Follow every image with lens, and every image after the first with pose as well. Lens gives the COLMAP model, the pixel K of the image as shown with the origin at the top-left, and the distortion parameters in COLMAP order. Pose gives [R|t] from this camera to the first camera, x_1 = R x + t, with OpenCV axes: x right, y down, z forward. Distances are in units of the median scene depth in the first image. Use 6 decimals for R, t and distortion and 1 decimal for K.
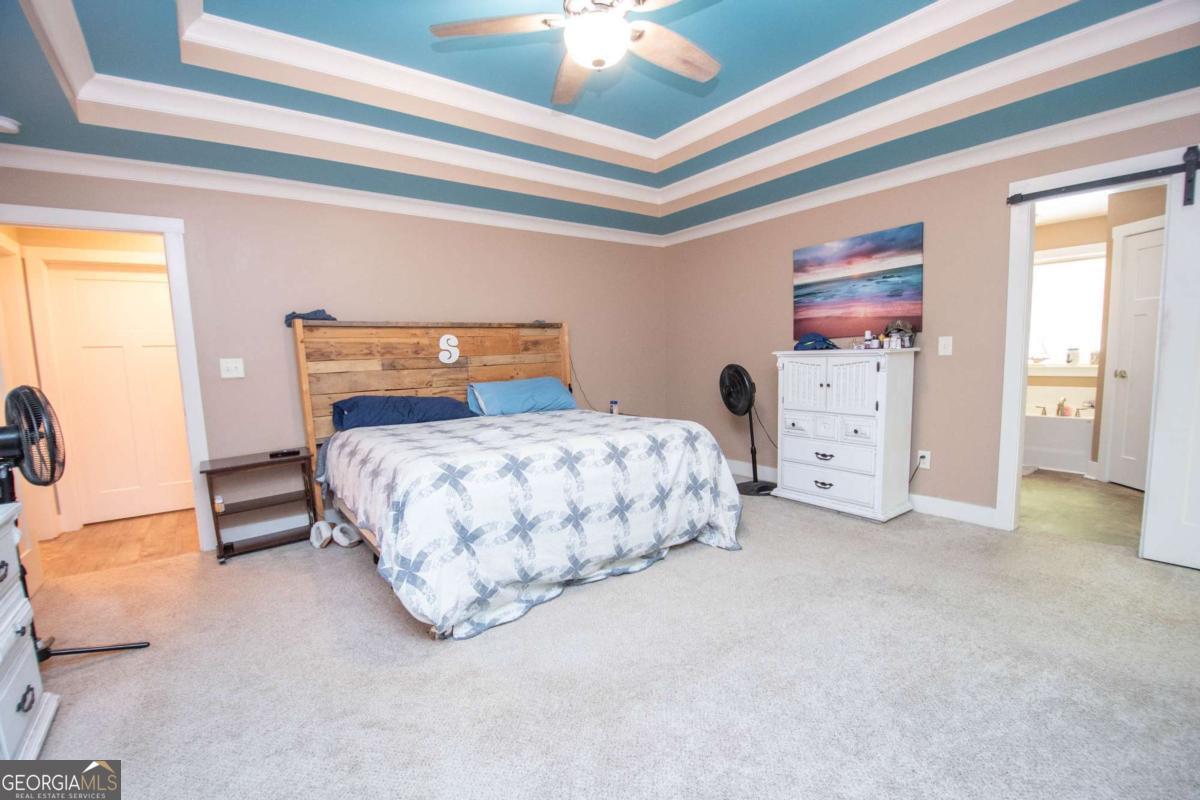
lens RADIAL K [[526.7, 0, 603.7], [0, 526.7, 413.7], [0, 0, 1]] dist [0.002959, -0.015299]
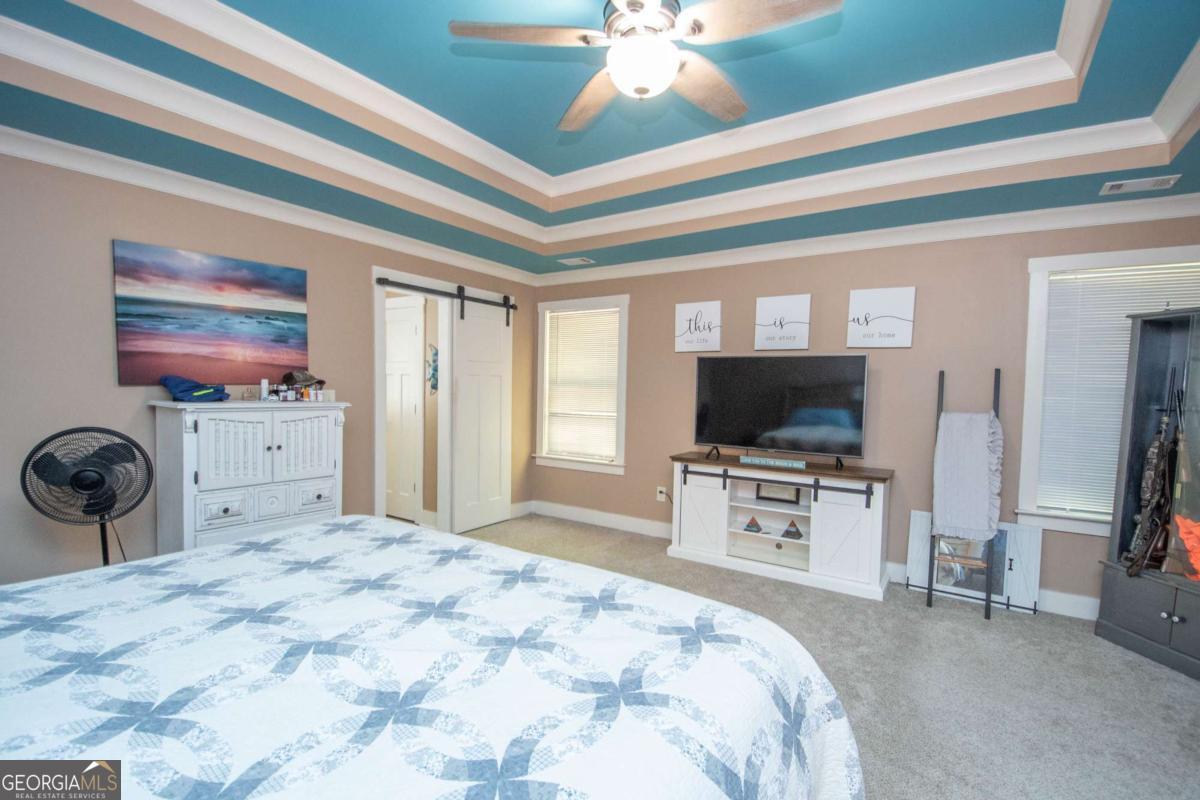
lens RADIAL K [[526.7, 0, 603.7], [0, 526.7, 413.7], [0, 0, 1]] dist [0.002959, -0.015299]
pose [[-0.321293, -0.021901, 0.946727, -0.451556], [0.096286, 0.993796, 0.055667, -0.097350], [-0.942072, 0.109042, -0.317191, 0.759549]]
